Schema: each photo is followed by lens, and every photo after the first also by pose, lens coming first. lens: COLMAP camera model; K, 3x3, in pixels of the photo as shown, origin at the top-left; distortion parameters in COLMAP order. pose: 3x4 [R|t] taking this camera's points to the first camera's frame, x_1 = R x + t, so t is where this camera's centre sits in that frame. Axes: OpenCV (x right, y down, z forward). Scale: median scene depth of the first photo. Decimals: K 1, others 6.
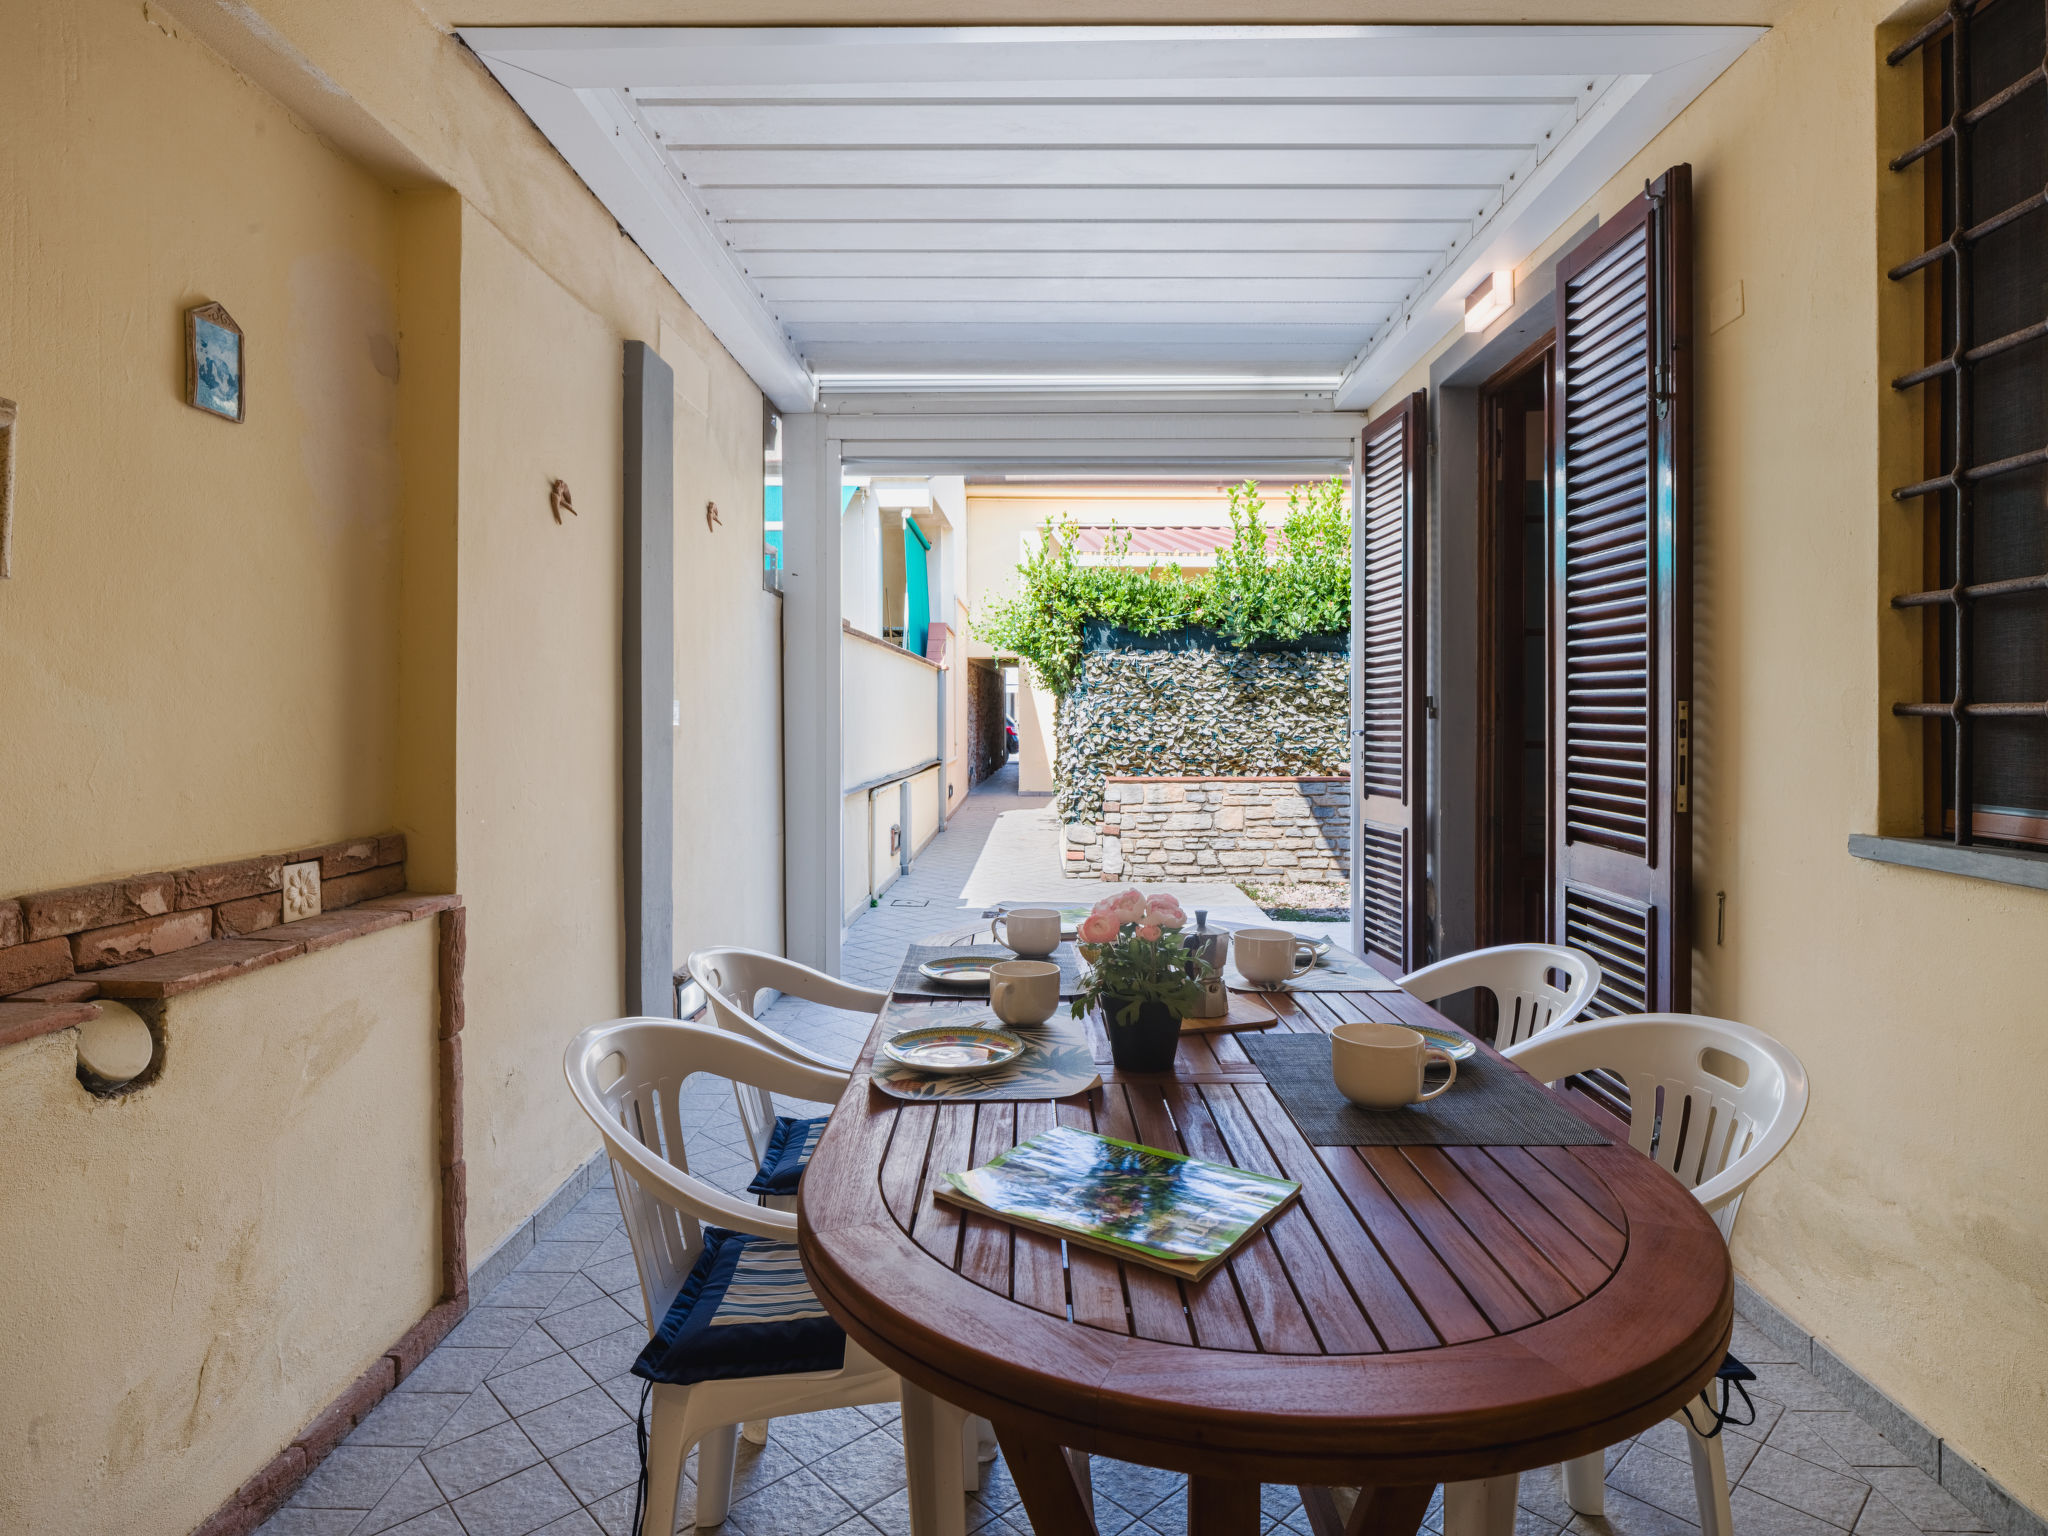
lens RADIAL K [[1158.3, 0, 1024.0], [0, 1158.3, 768.0], [0, 0, 1]] dist [-0.001739, -0.000657]
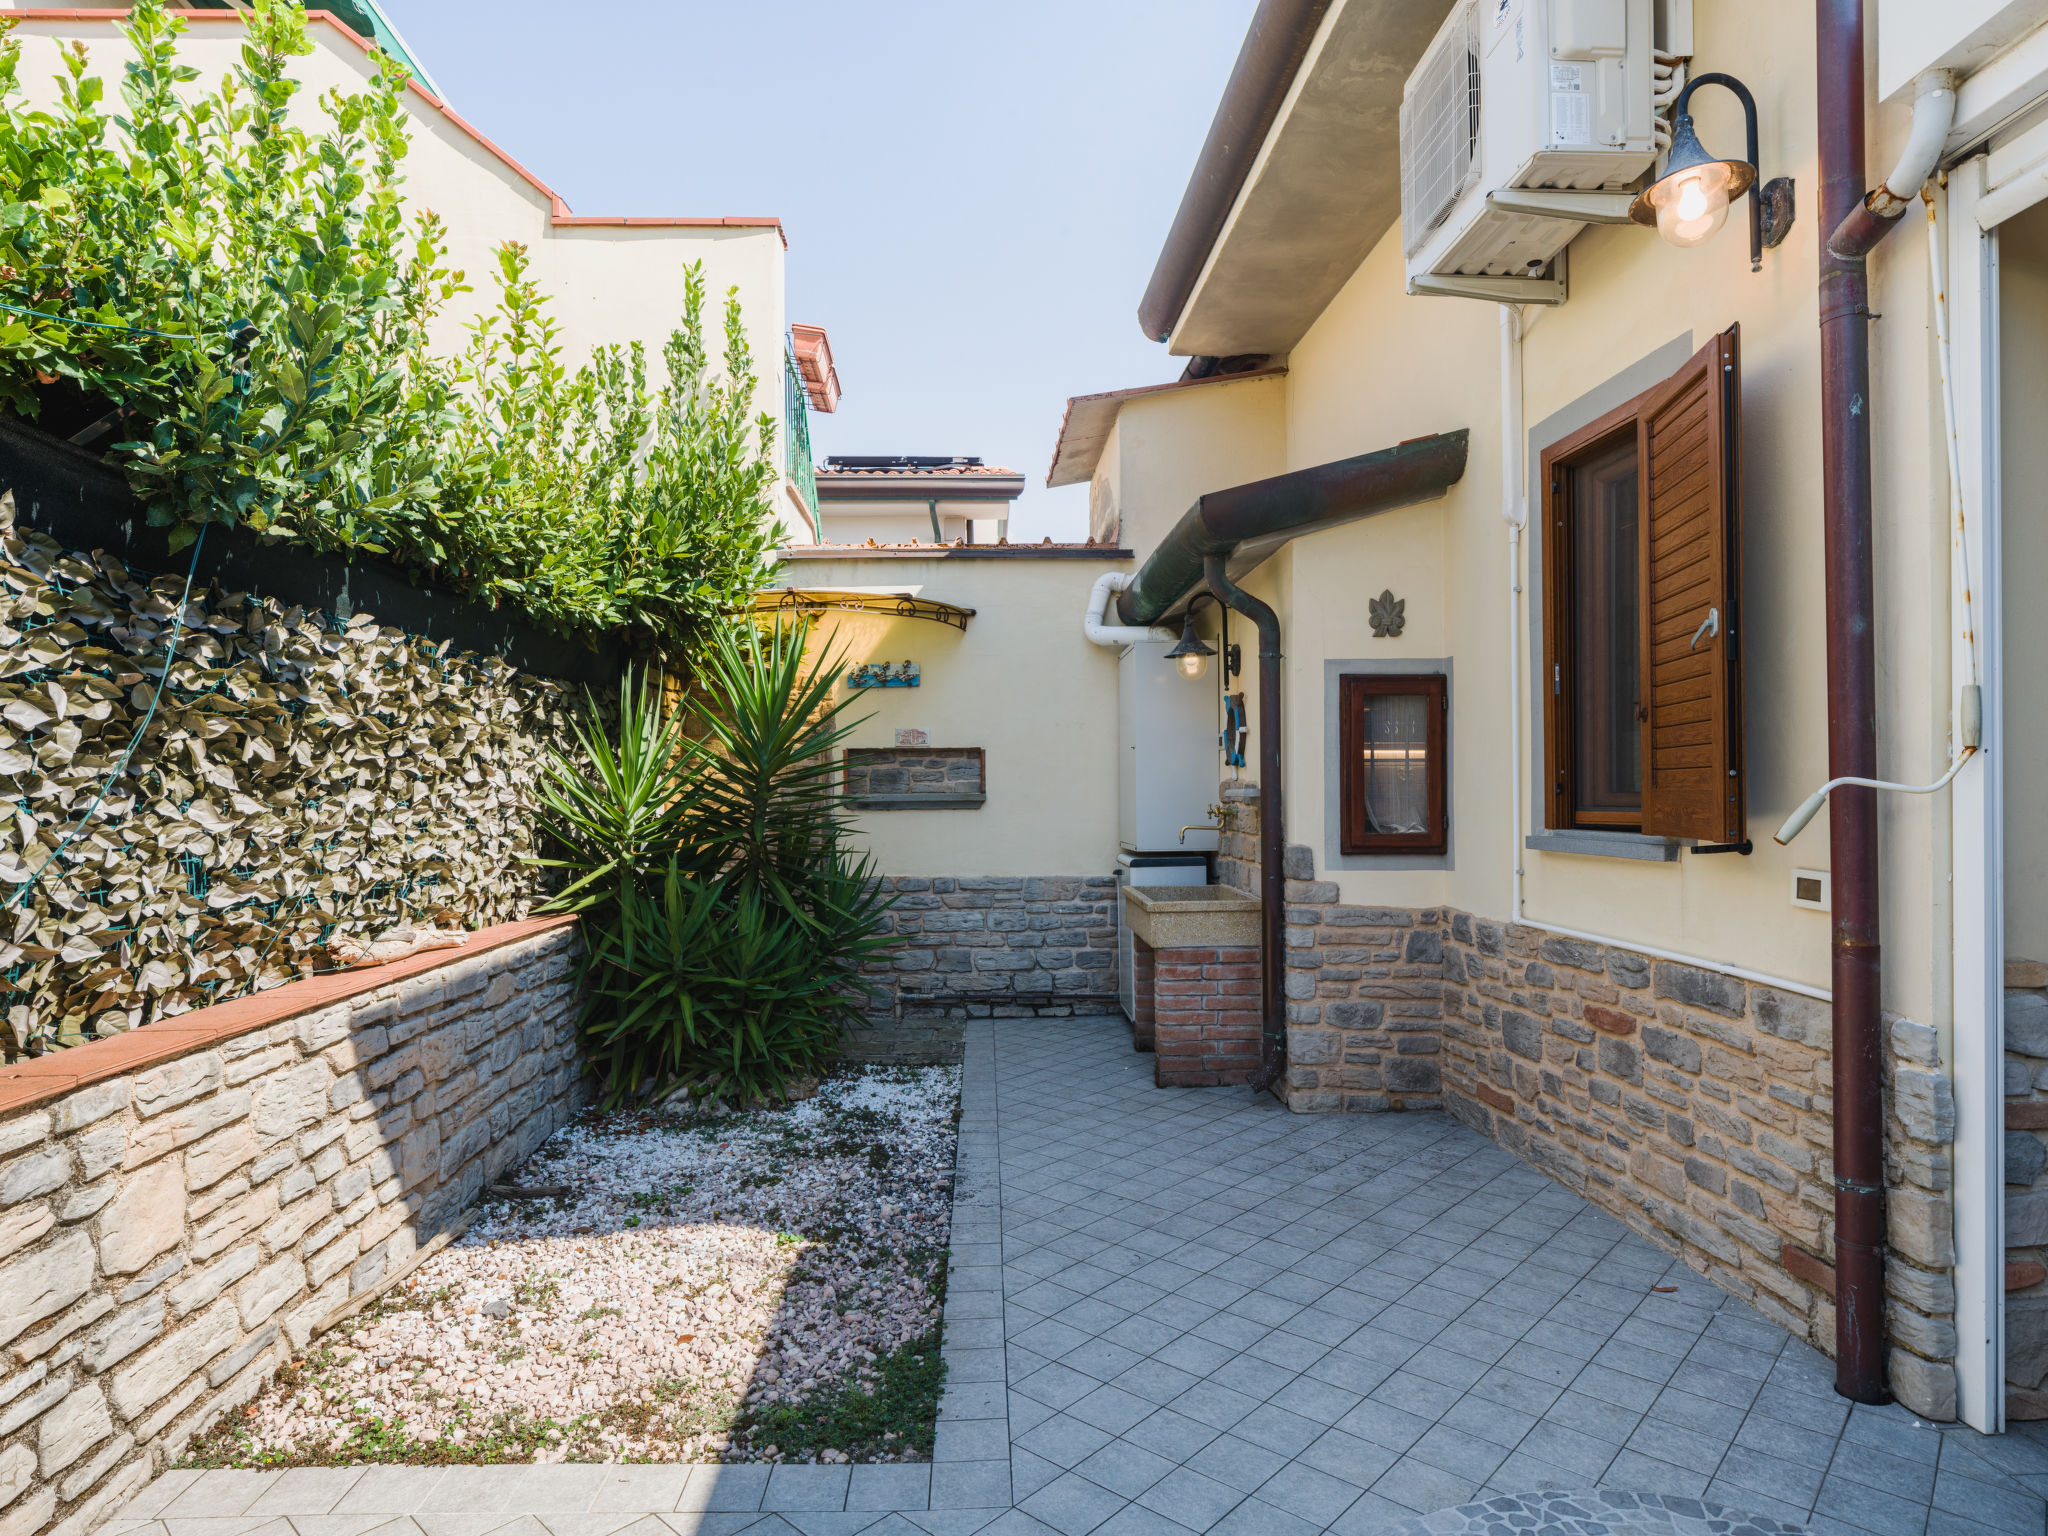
lens RADIAL K [[1158.3, 0, 1024.0], [0, 1158.3, 768.0], [0, 0, 1]] dist [-0.001739, -0.000657]
pose [[-0.050510, 0.014969, 0.998611, -0.078247], [0.054084, 0.998461, -0.012231, -0.038329], [-0.997258, 0.053391, -0.051242, 0.817096]]
